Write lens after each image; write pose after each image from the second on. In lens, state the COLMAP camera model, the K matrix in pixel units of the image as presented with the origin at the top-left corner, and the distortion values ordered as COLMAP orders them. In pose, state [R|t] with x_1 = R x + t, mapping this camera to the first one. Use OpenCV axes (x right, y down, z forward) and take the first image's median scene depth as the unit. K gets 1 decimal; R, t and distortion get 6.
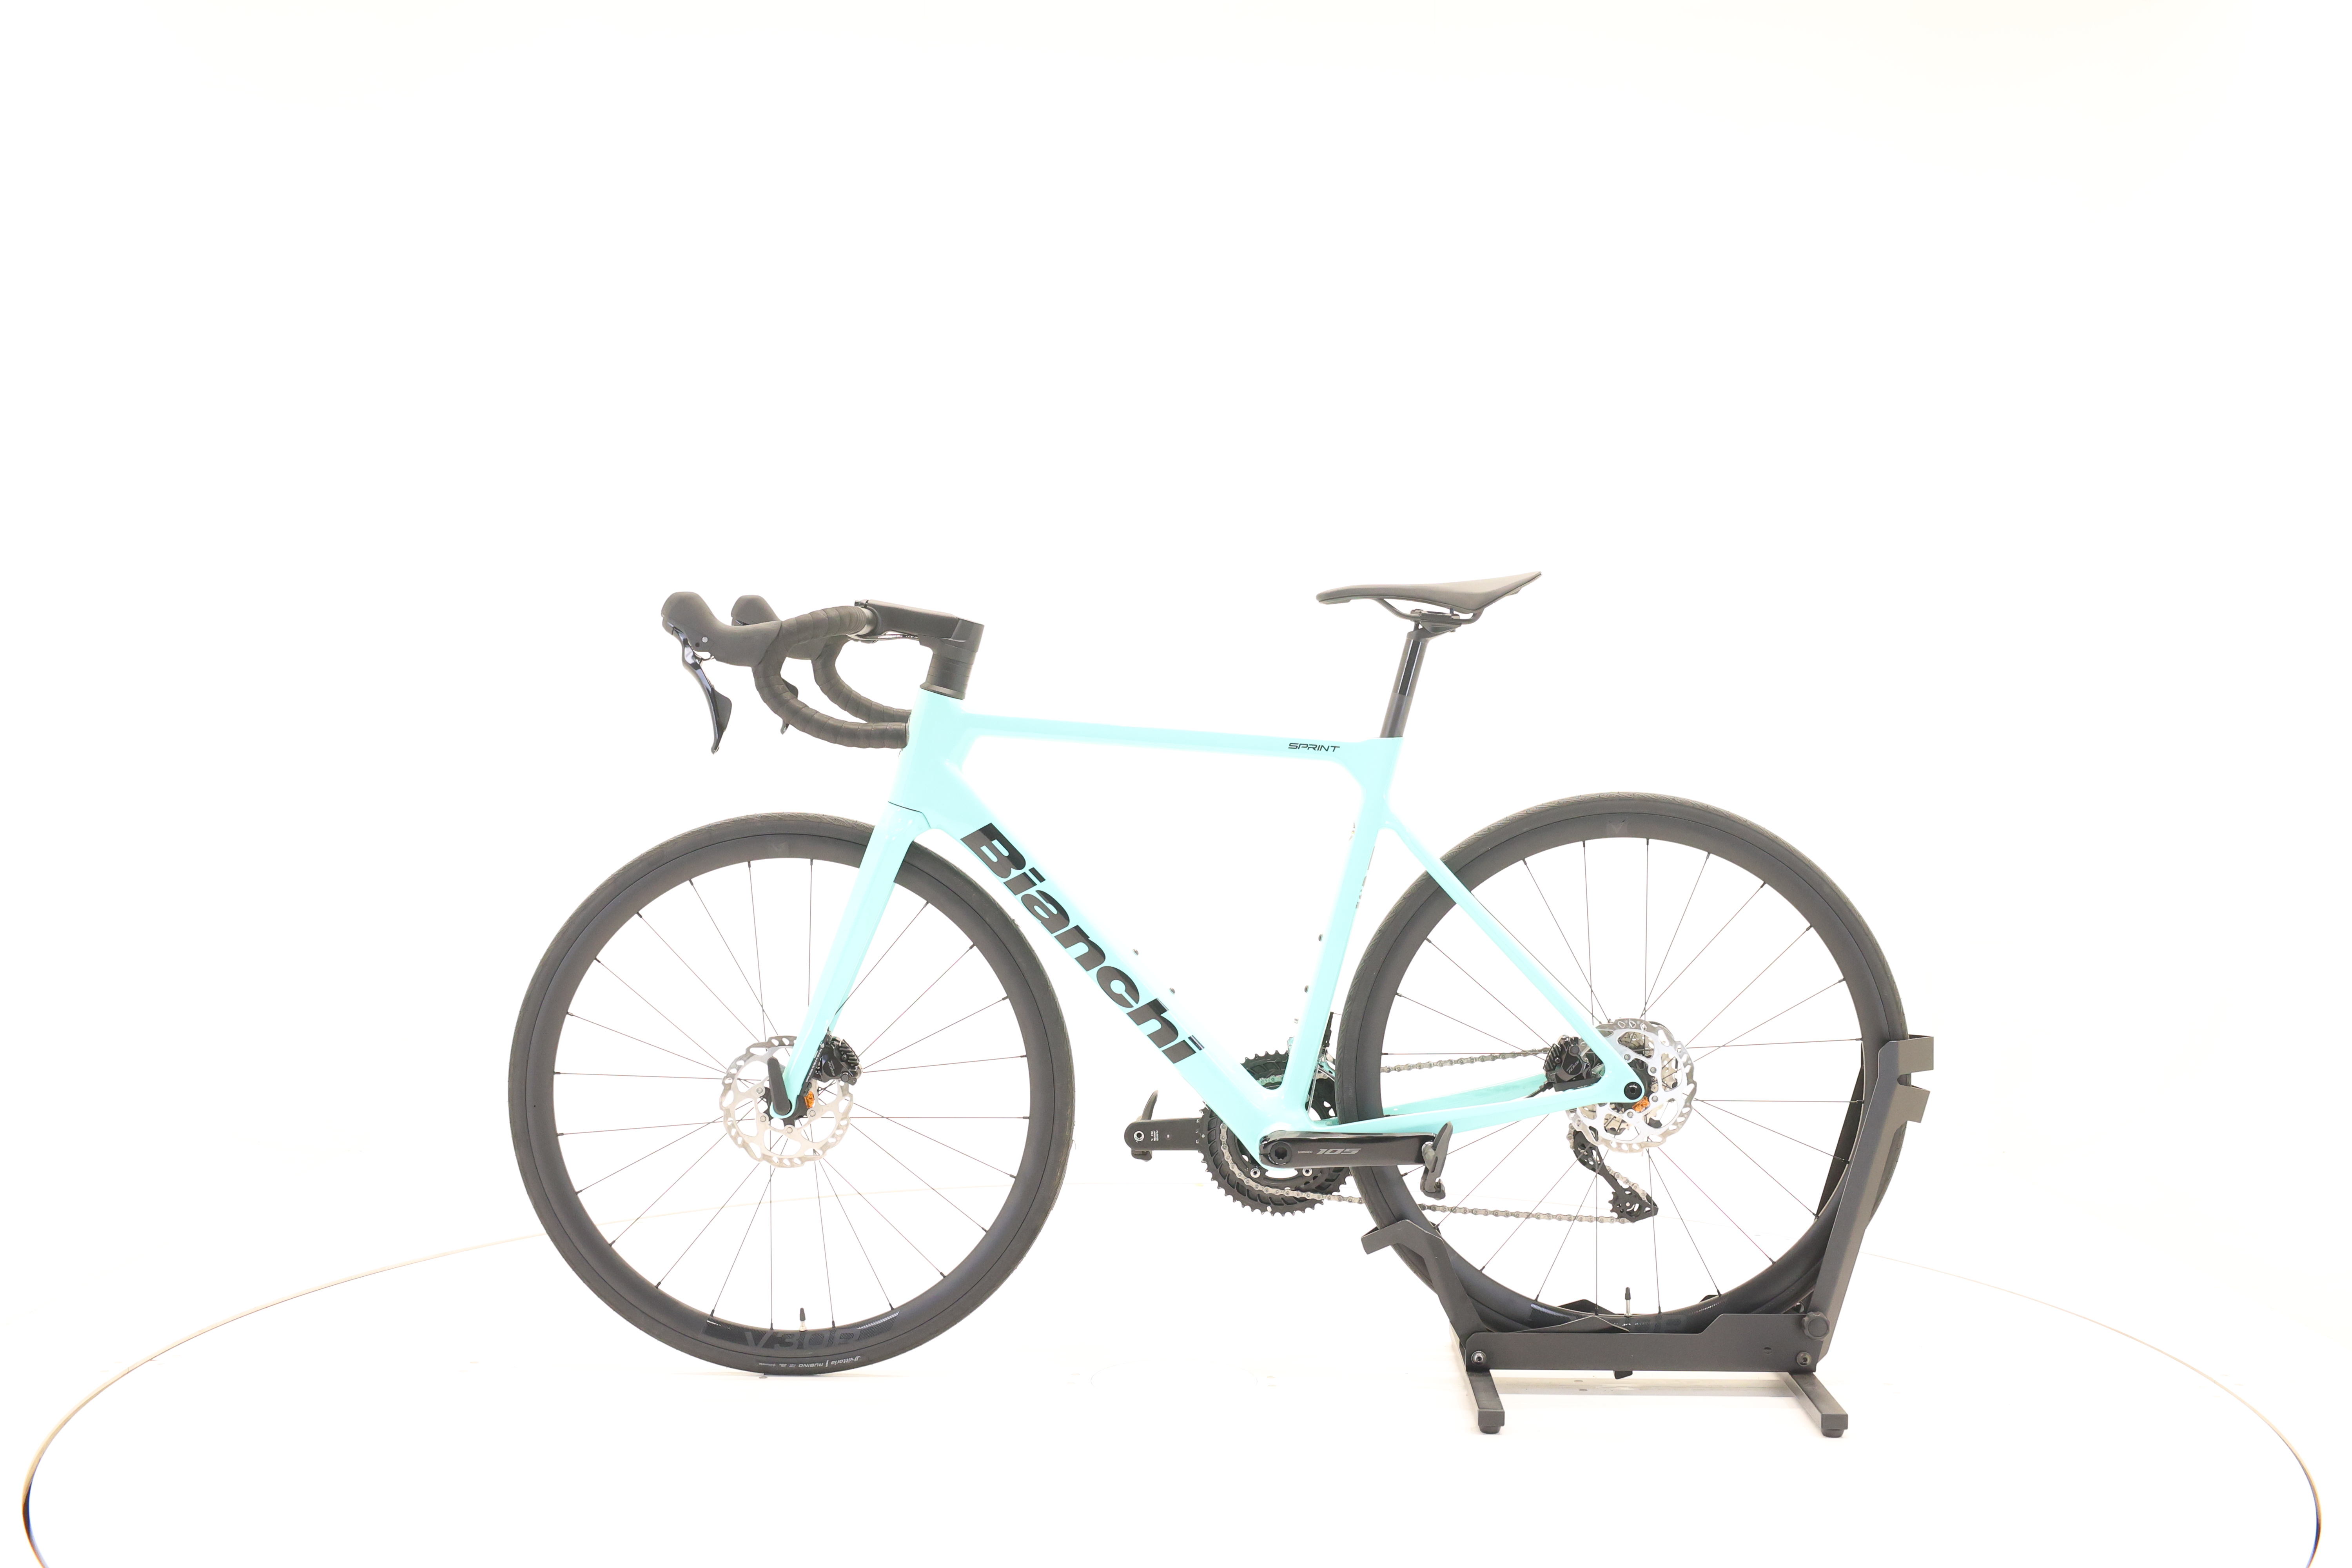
lens RADIAL K [[2491.9, 0, 1176.0], [0, 2491.9, 784.0], [0, 0, 1]] dist [0.019680, 0.007512]
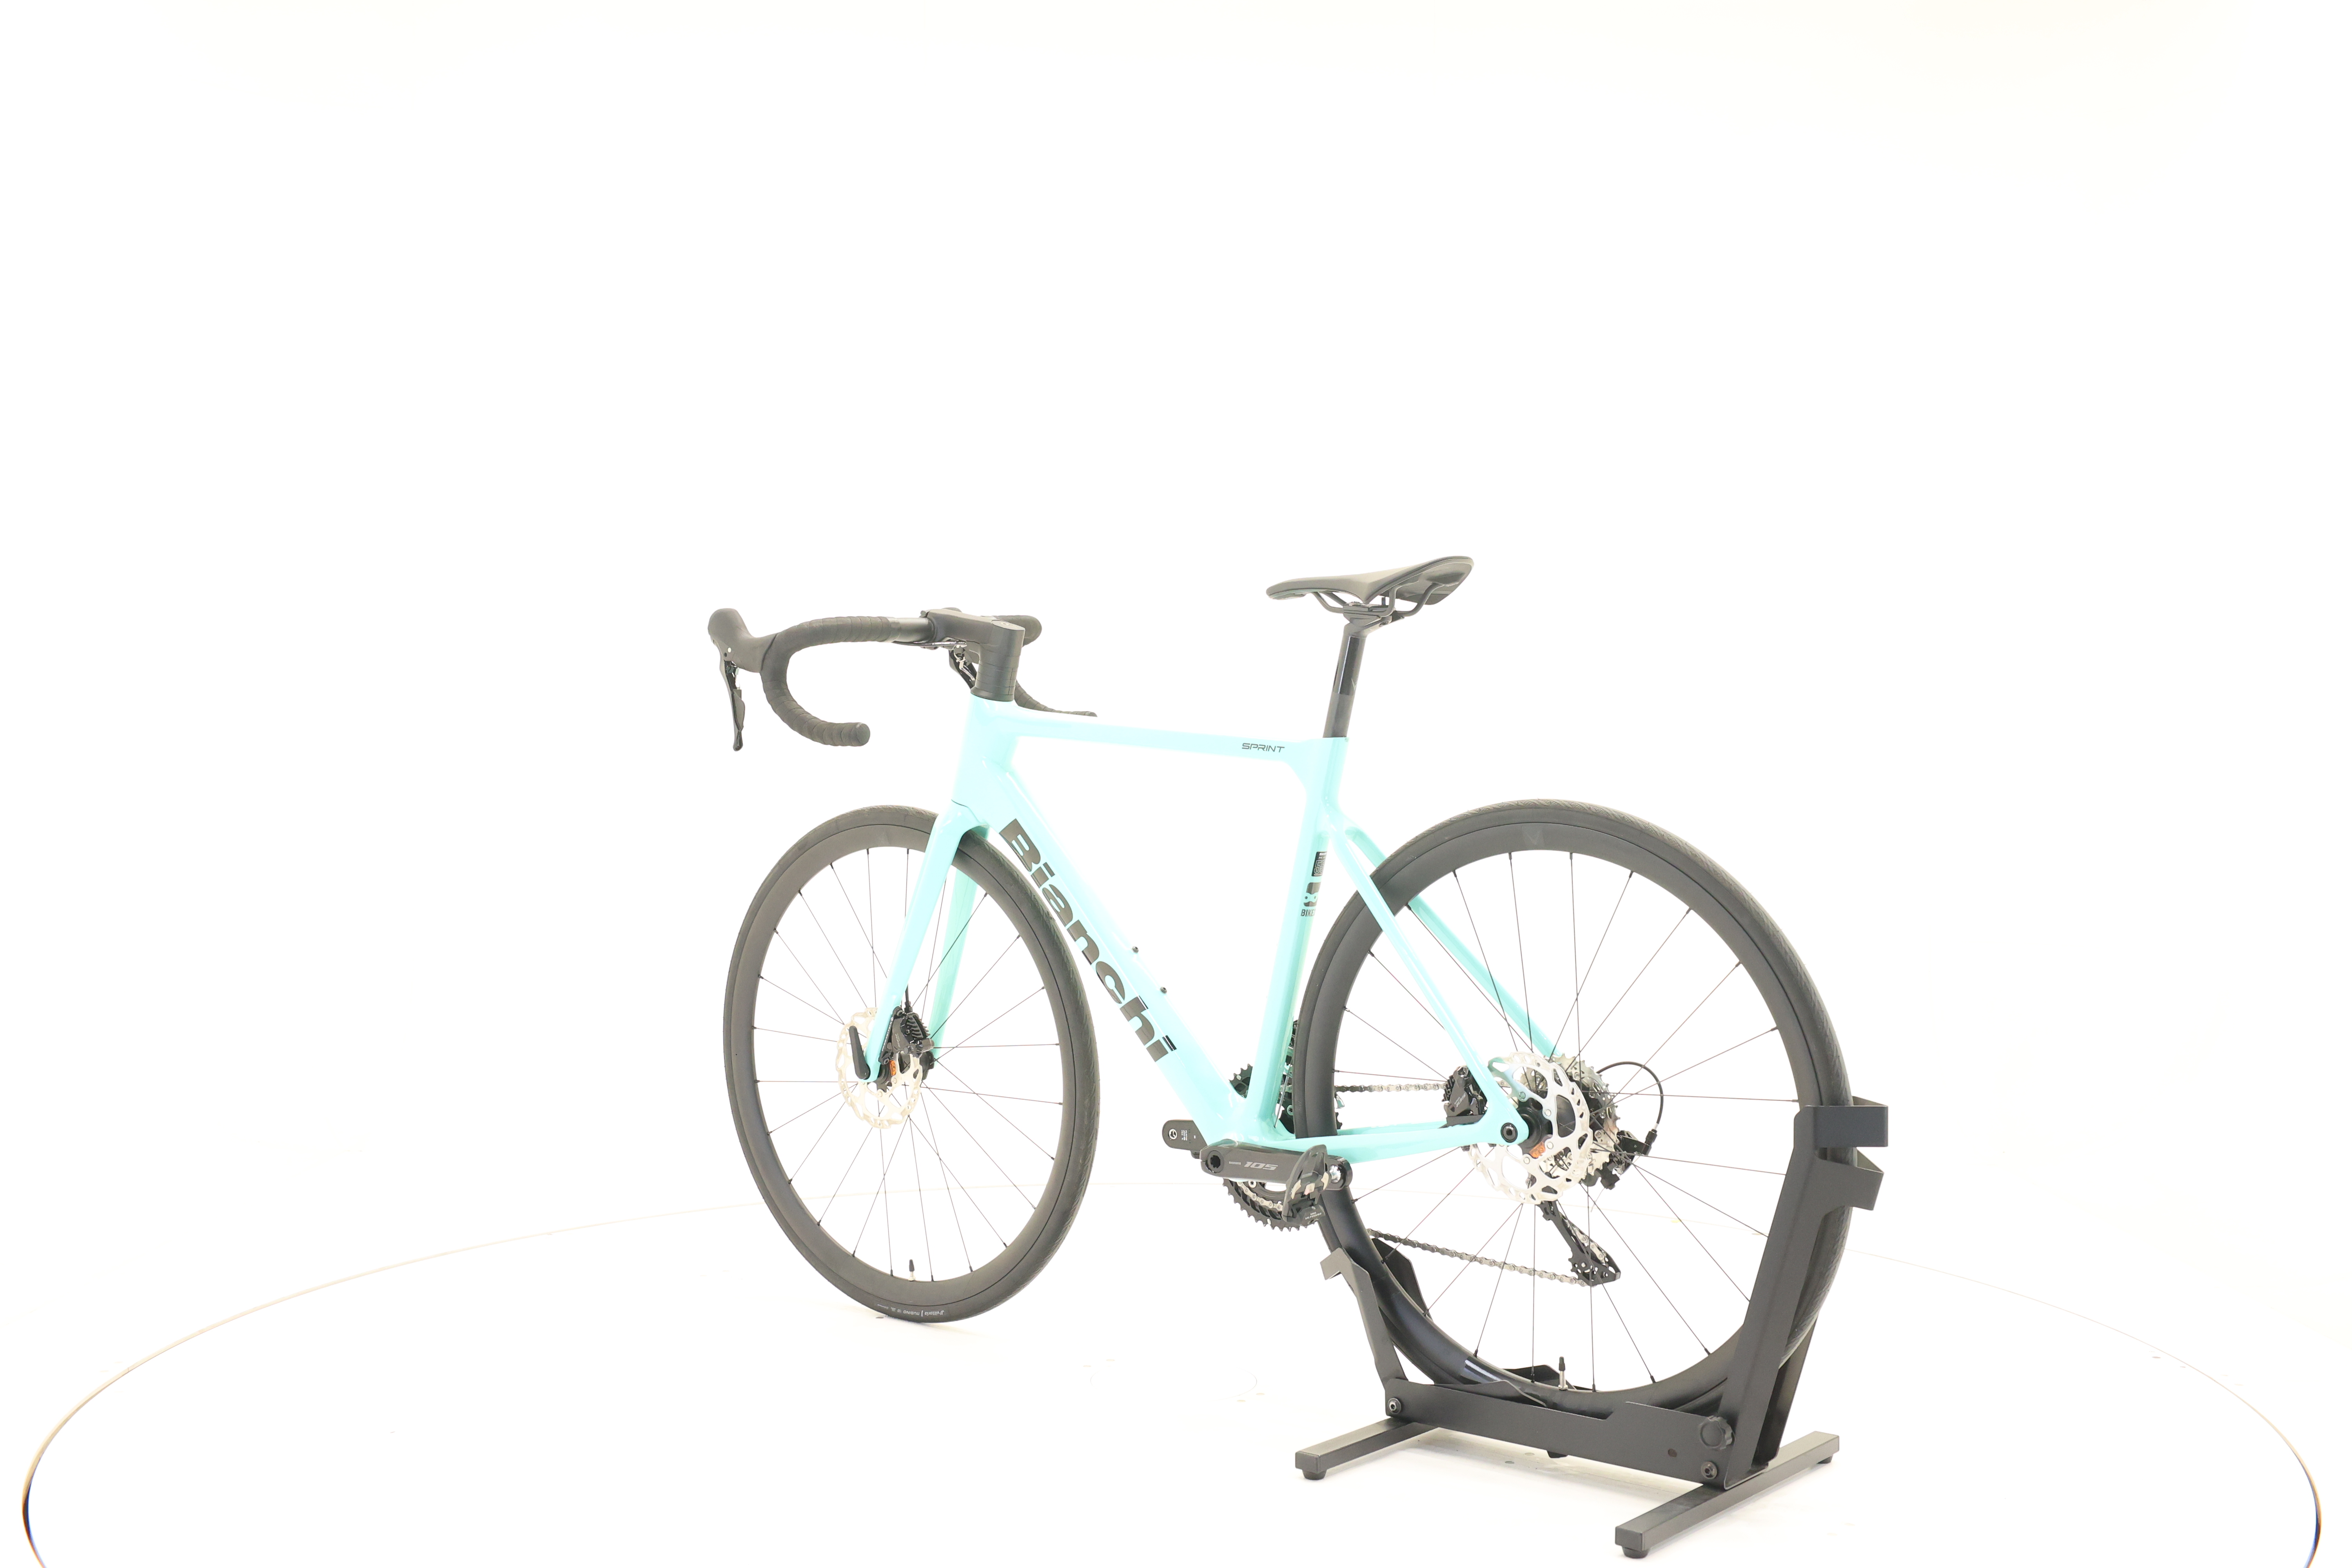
lens RADIAL K [[2491.9, 0, 1176.0], [0, 2491.9, 784.0], [0, 0, 1]] dist [0.019680, 0.007512]
pose [[0.788784, 0.013585, -0.614521, 0.618653], [-0.010003, 0.999907, 0.009265, -0.009138], [0.614589, -0.001161, 0.788846, 0.215612]]
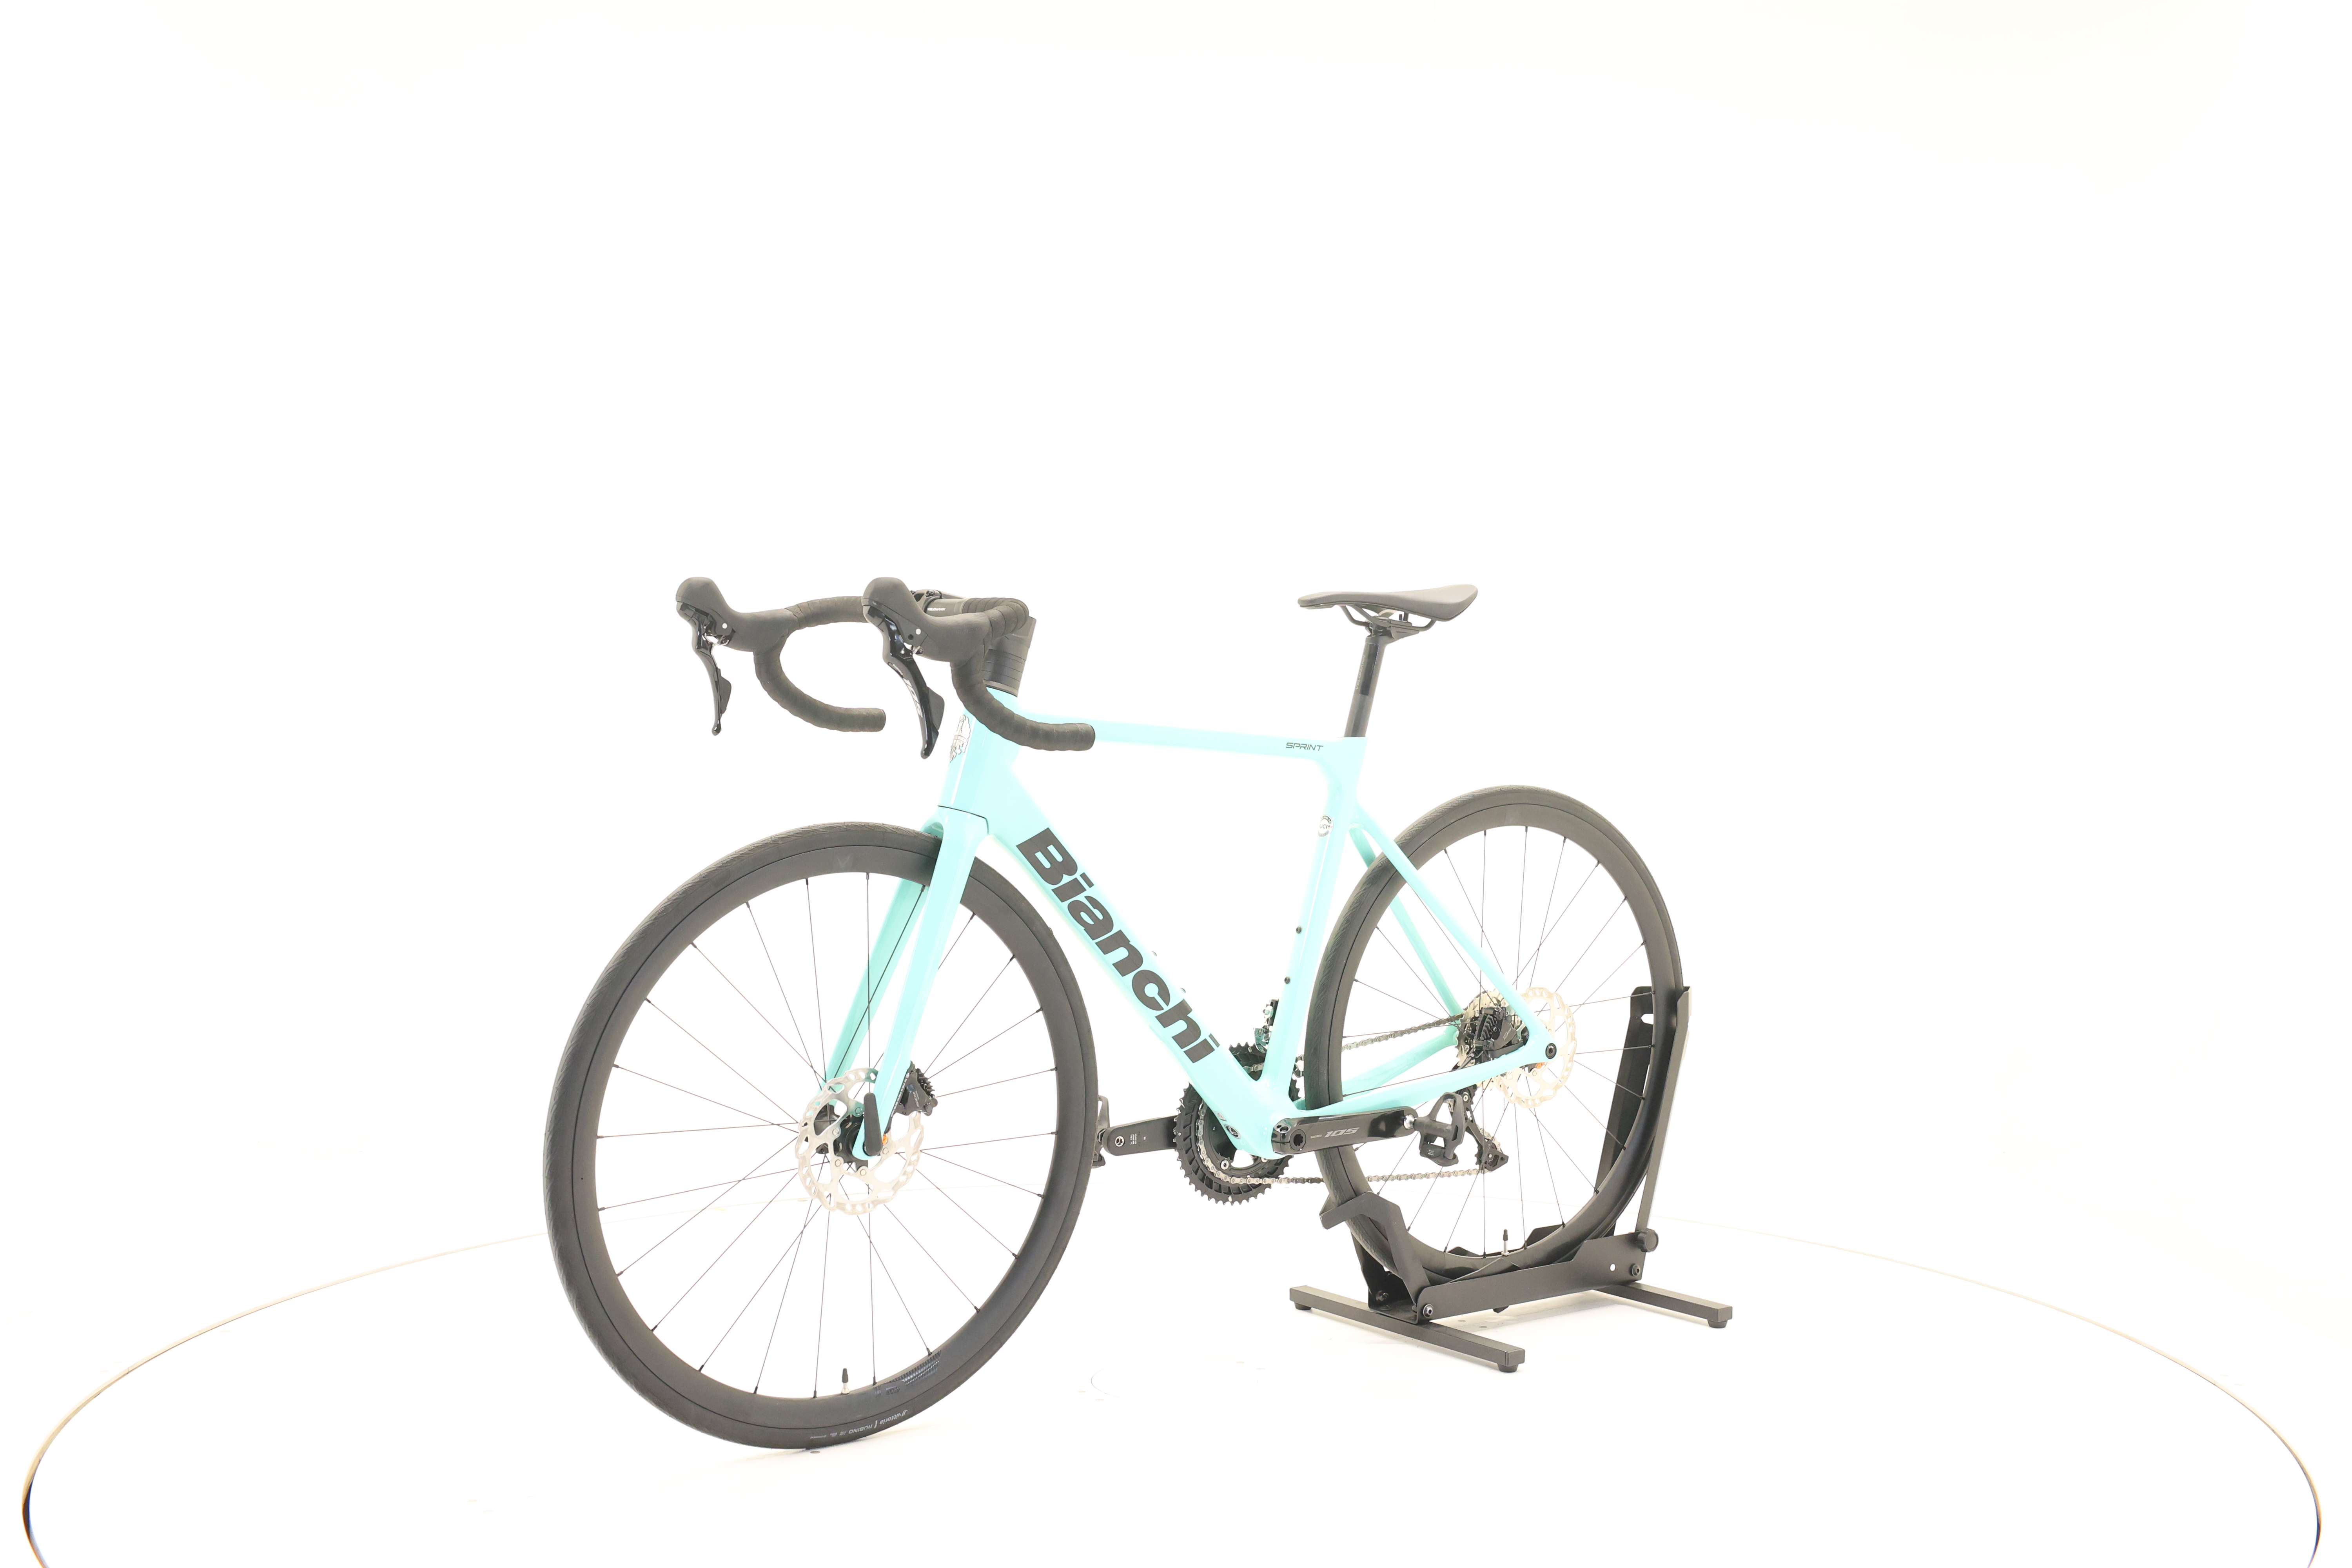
lens RADIAL K [[2491.9, 0, 1176.0], [0, 2491.9, 784.0], [0, 0, 1]] dist [0.019680, 0.007512]
pose [[0.782168, -0.014656, 0.622895, -0.627835], [0.008311, 0.999880, 0.013090, -0.013186], [-0.623012, -0.005062, 0.782196, 0.221551]]
